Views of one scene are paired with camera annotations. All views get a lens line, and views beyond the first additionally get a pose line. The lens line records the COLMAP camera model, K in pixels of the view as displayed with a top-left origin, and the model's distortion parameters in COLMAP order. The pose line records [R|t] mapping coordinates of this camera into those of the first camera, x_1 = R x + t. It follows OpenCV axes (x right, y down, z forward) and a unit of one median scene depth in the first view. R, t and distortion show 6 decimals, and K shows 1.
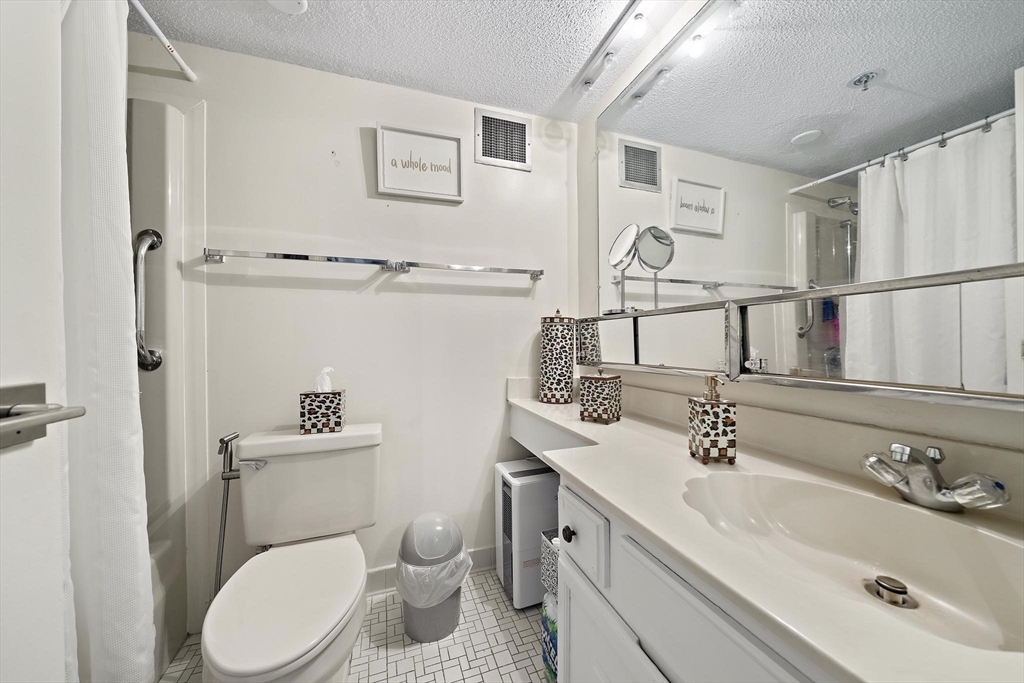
lens RADIAL K [[361.2, 0, 514.5], [0, 361.2, 336.8], [0, 0, 1]] dist [-0.002017, -0.000137]
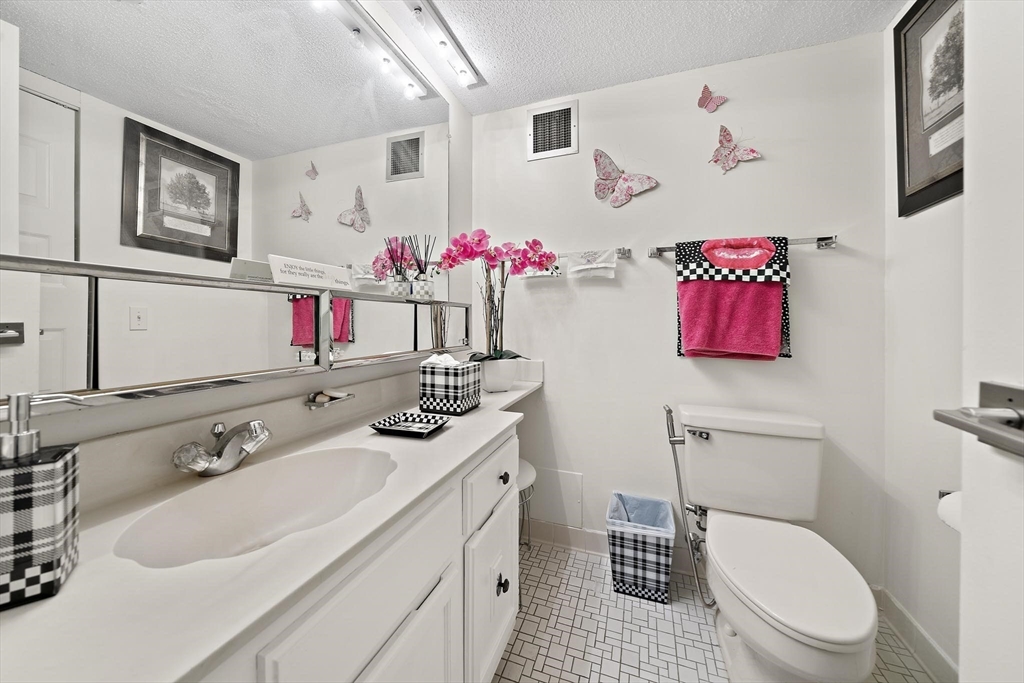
lens RADIAL K [[343.9, 0, 524.9], [0, 343.9, 324.6], [0, 0, 1]] dist [-0.000591, -0.000015]
pose [[0.783013, 0.007998, -0.621954, 0.548088], [-0.005018, 0.999966, 0.006541, -0.003233], [0.621986, -0.002000, 0.783026, 0.198705]]
